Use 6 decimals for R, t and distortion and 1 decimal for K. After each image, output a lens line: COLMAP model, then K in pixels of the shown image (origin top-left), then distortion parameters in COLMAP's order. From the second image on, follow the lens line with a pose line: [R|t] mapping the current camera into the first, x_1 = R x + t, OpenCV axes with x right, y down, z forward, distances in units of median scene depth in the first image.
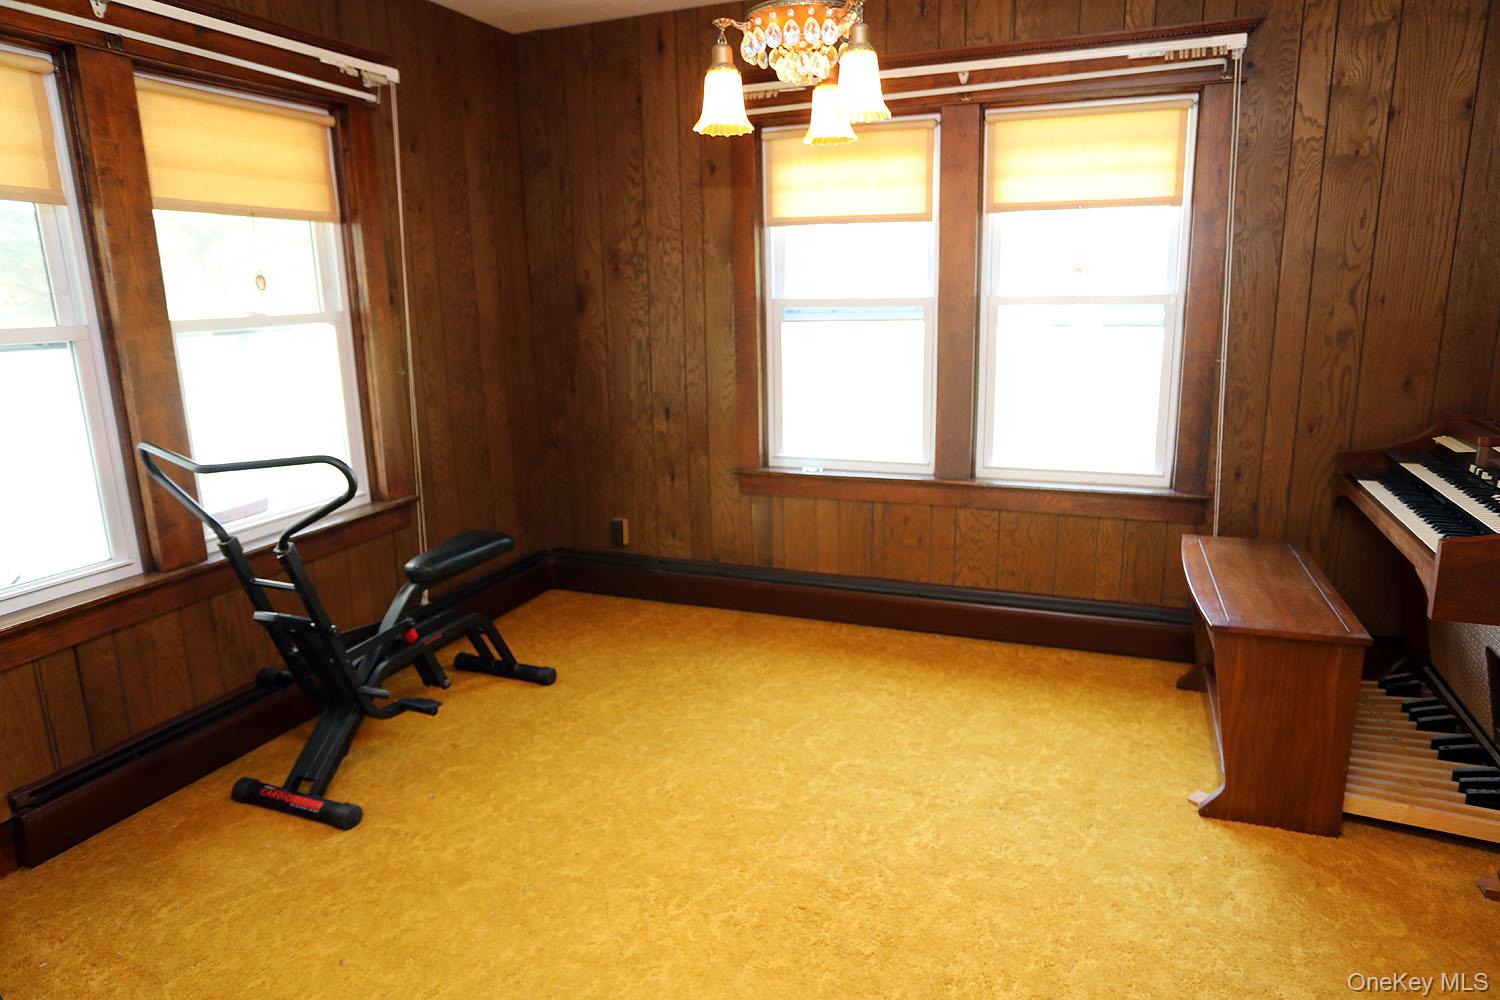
lens RADIAL K [[933.0, 0, 750.0], [0, 933.0, 500.0], [0, 0, 1]] dist [0.000293, 0.000549]
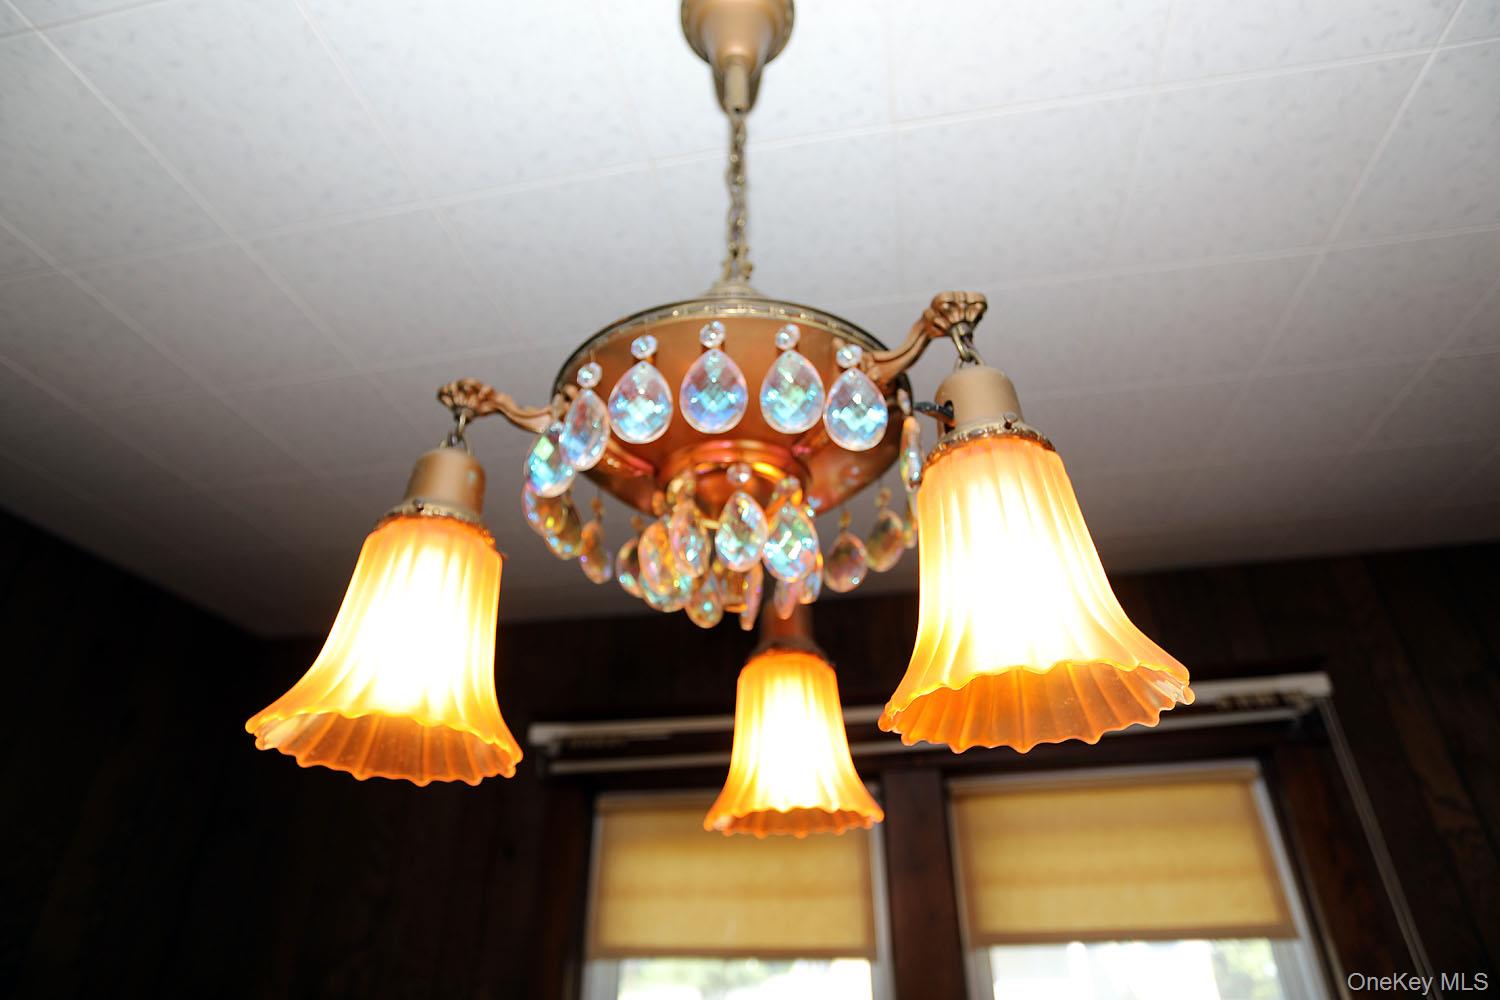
lens RADIAL K [[832.0, 0, 750.0], [0, 832.0, 500.0], [0, 0, 1]] dist [-0.181248, 0.095161]
pose [[0.982915, 0.099985, 0.154534, 0.015323], [0.032523, 0.732030, -0.680496, -0.219165], [-0.181163, 0.673896, 0.716271, 0.576313]]
